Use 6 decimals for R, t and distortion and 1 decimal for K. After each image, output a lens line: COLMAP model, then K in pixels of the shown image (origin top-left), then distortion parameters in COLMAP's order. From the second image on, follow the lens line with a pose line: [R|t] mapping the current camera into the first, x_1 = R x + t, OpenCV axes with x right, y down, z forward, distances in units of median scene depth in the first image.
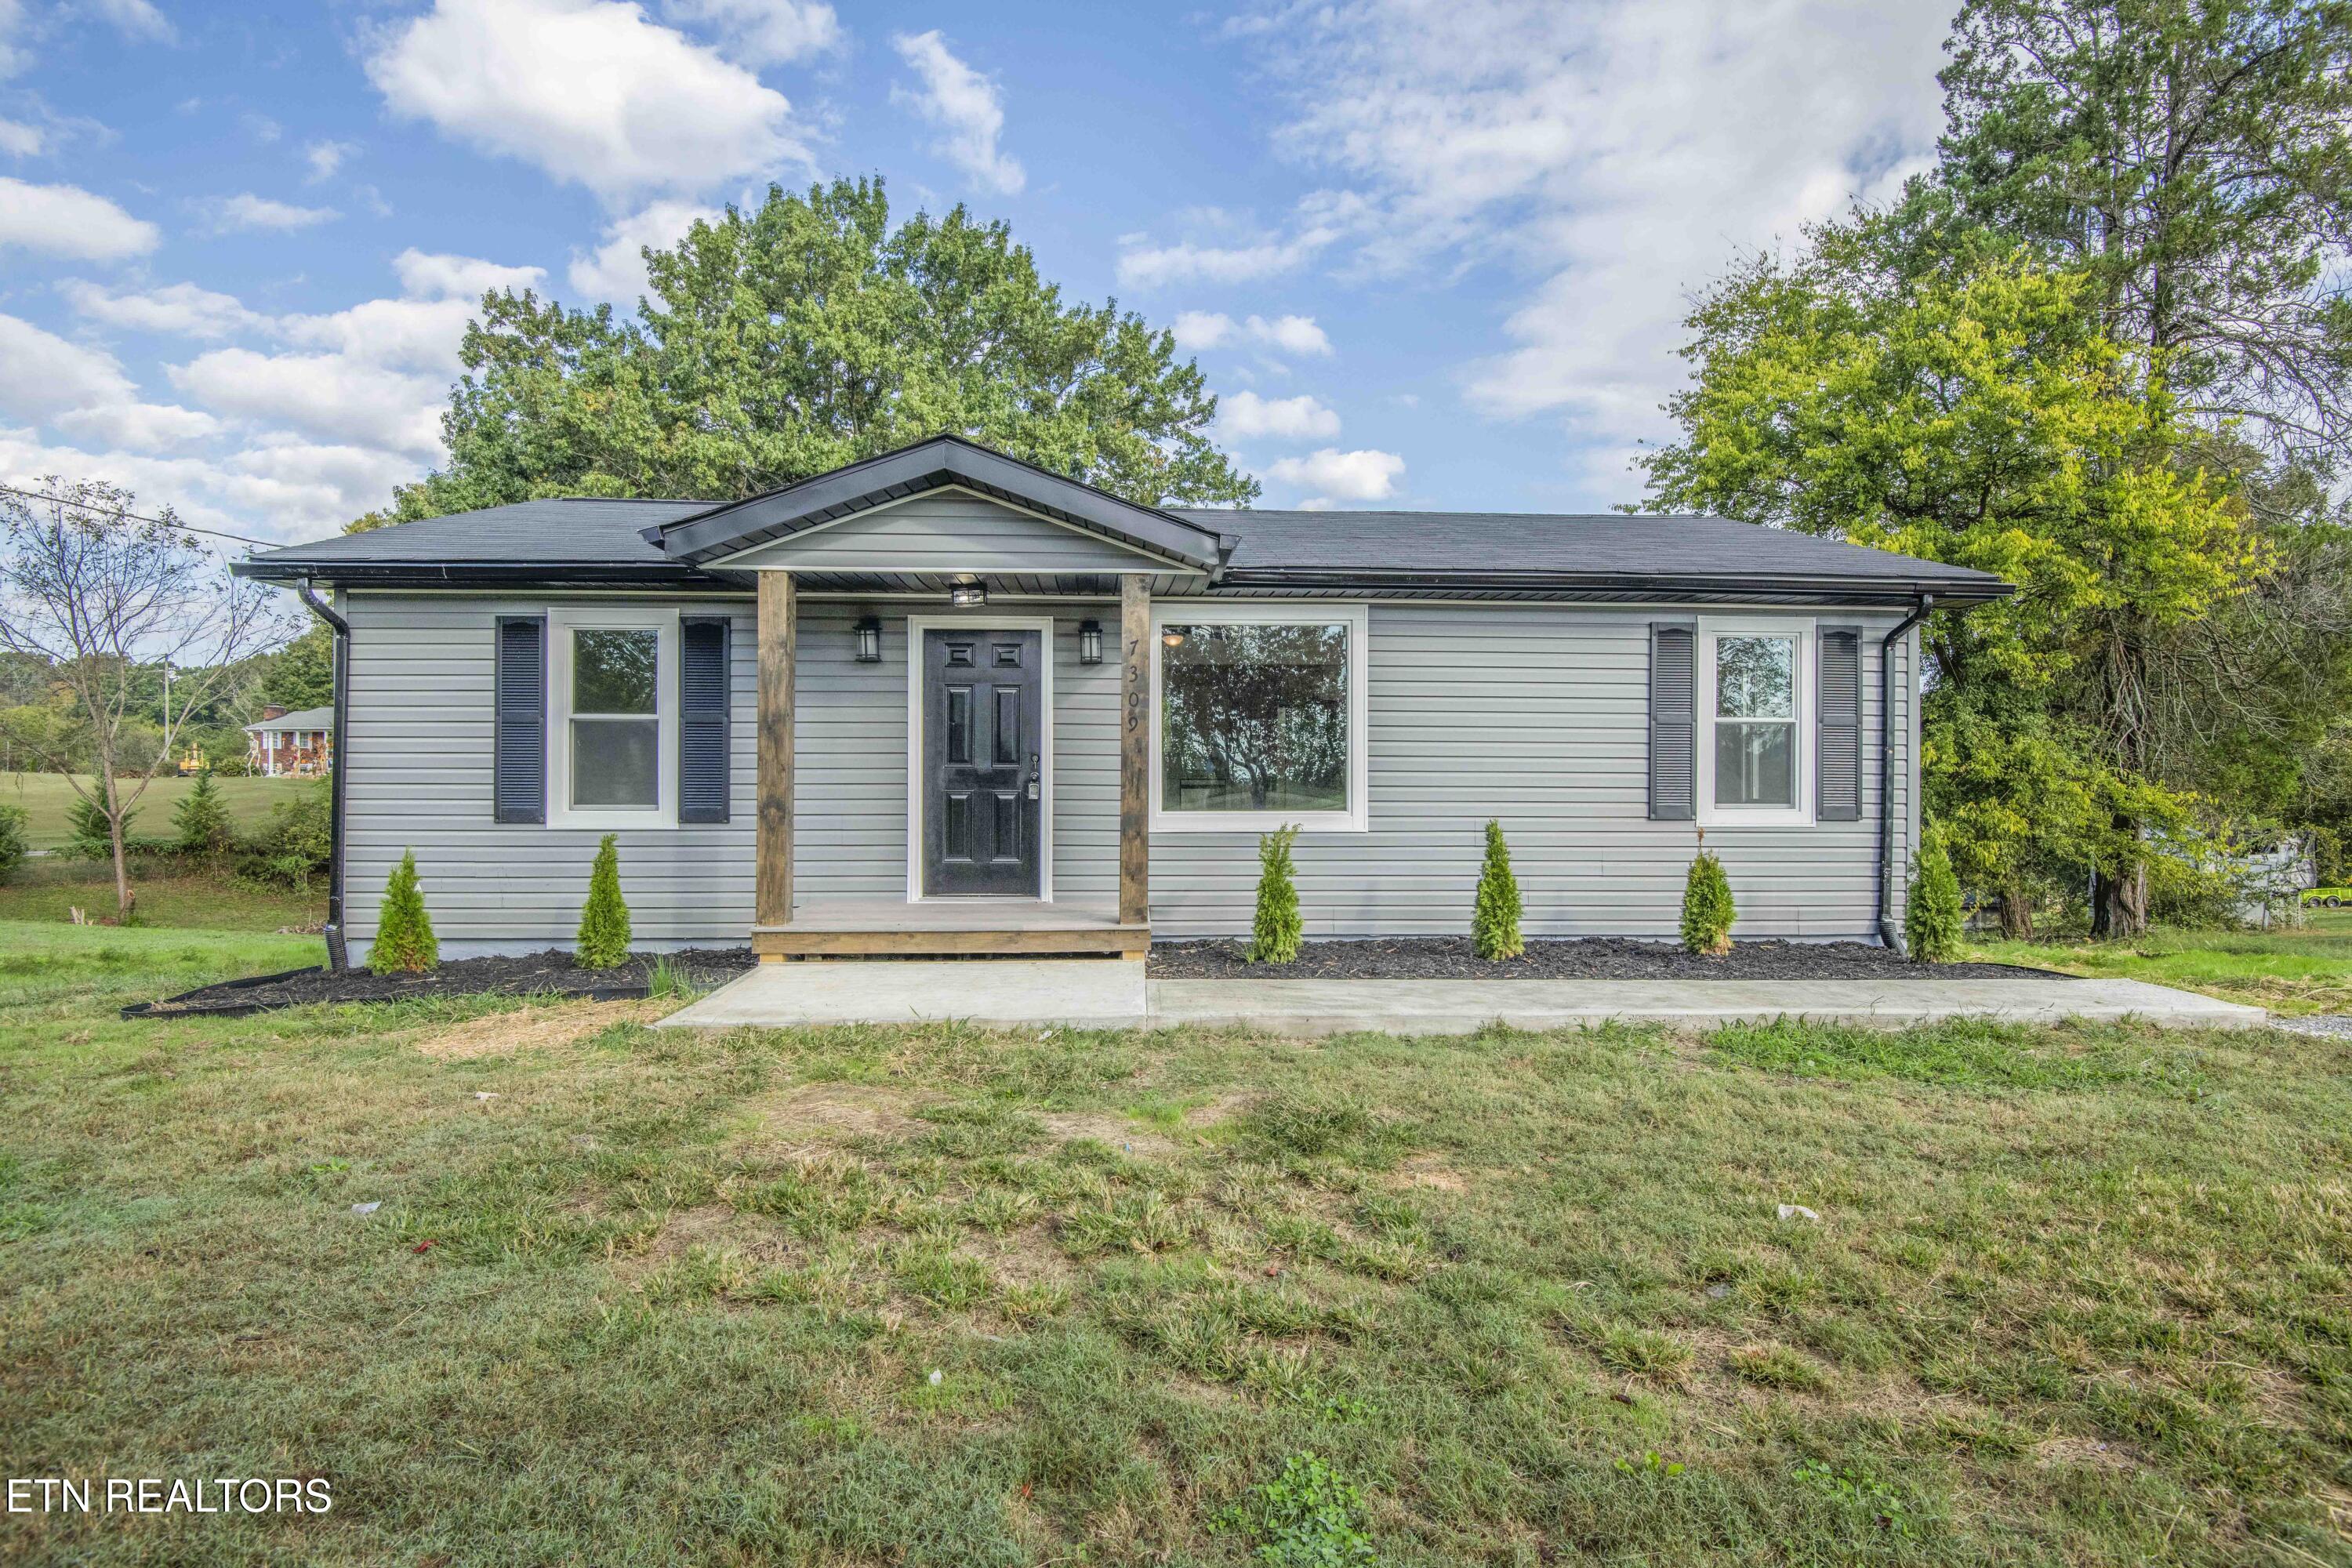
lens RADIAL K [[1098.7, 0, 1222.0], [0, 1098.7, 798.8], [0, 0, 1]] dist [-0.020999, -0.000804]
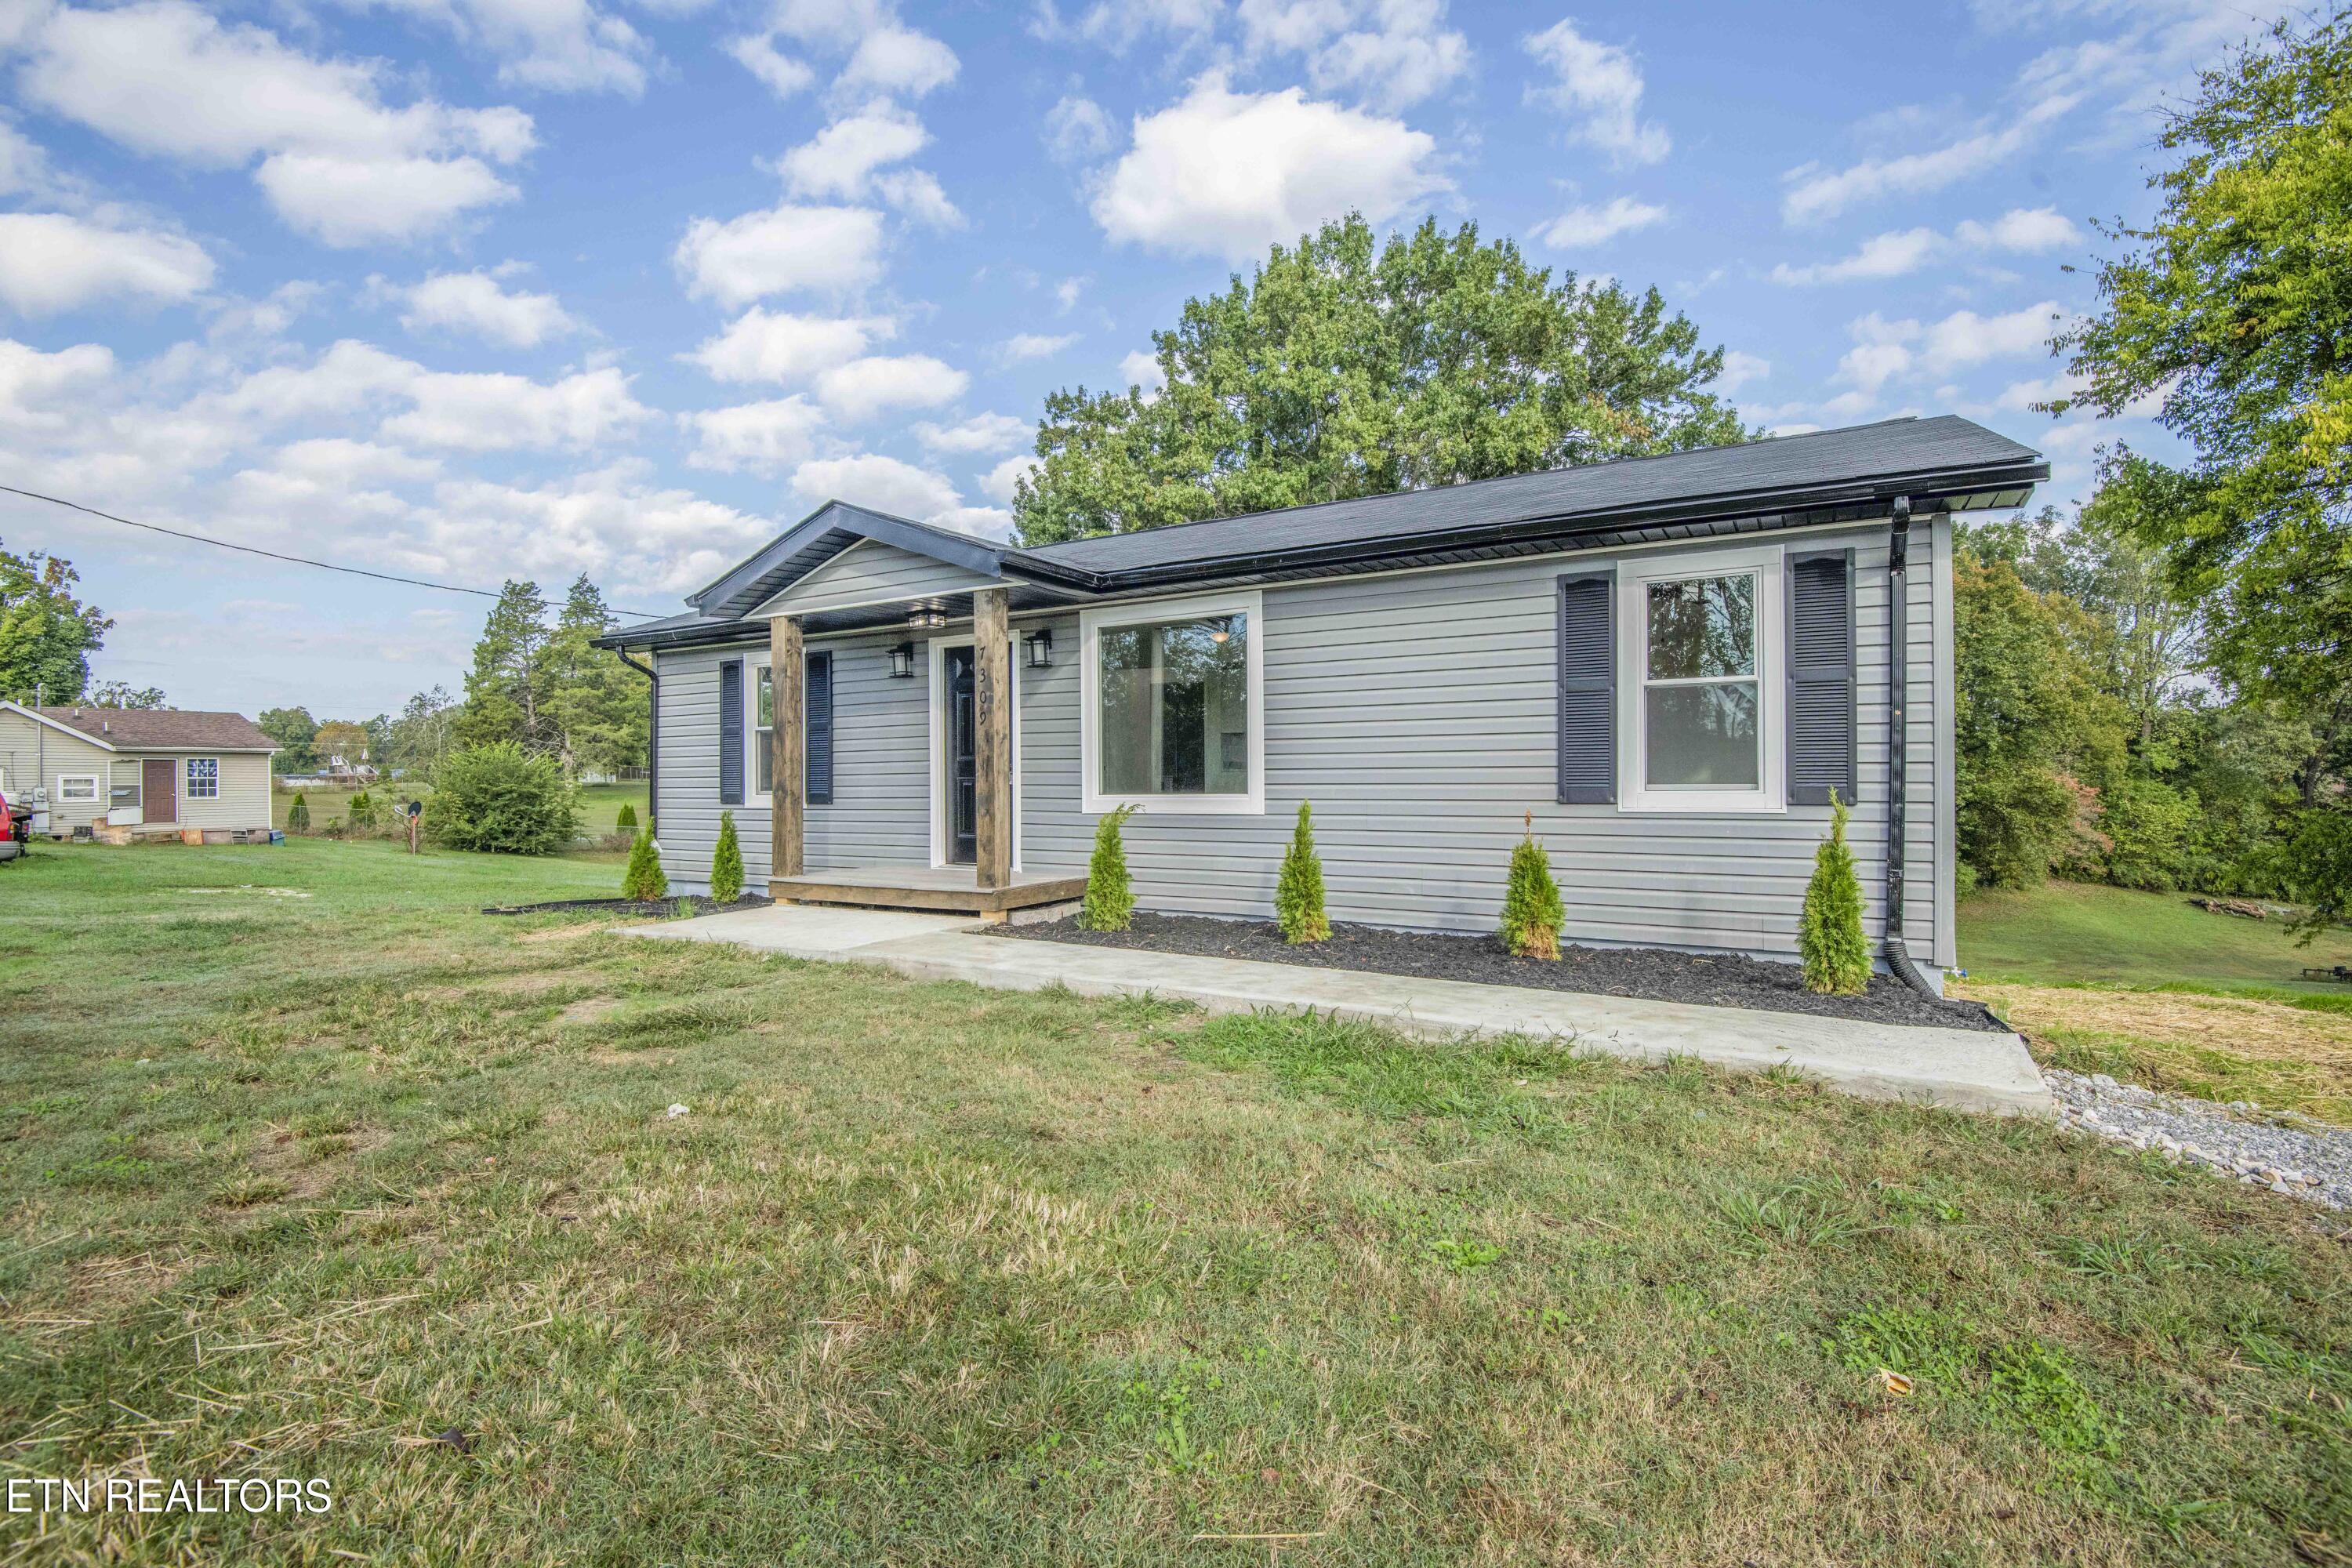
lens RADIAL K [[1090.9, 0, 1176.0], [0, 1090.9, 784.0], [0, 0, 1]] dist [-0.019677, -0.000457]
pose [[0.834133, -0.008041, -0.551505, 0.606555], [0.000261, 0.999899, -0.014184, 0.015948], [0.551563, 0.011688, 0.834051, 0.115059]]
